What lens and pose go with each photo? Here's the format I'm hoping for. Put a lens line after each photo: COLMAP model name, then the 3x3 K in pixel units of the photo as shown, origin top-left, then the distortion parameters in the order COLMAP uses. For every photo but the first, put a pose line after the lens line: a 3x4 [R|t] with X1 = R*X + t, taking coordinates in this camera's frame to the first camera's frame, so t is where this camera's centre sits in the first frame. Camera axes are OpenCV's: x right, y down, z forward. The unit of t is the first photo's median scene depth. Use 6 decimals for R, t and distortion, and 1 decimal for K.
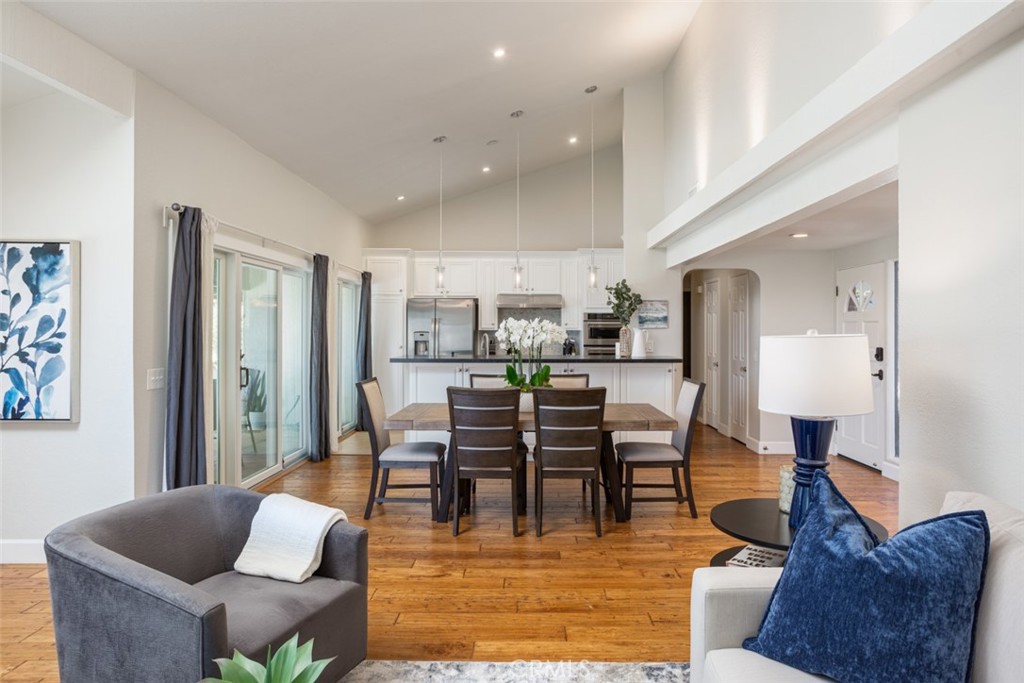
lens RADIAL K [[633.9, 0, 508.2], [0, 633.9, 331.3], [0, 0, 1]] dist [-0.036619, 0.000583]
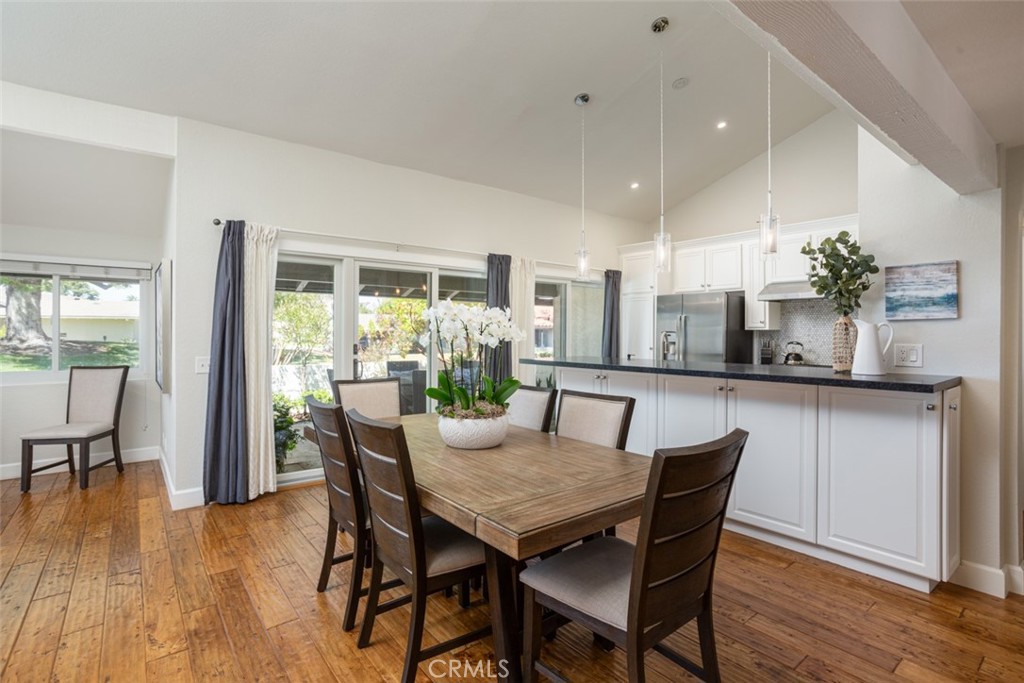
lens RADIAL K [[492.3, 0, 515.6], [0, 492.3, 335.8], [0, 0, 1]] dist [-0.017298, 0.000558]
pose [[0.618204, 0.002075, -0.786015, 0.334098], [-0.009103, 0.999948, -0.004521, 0.012352], [0.785965, 0.009950, 0.618191, 0.511698]]
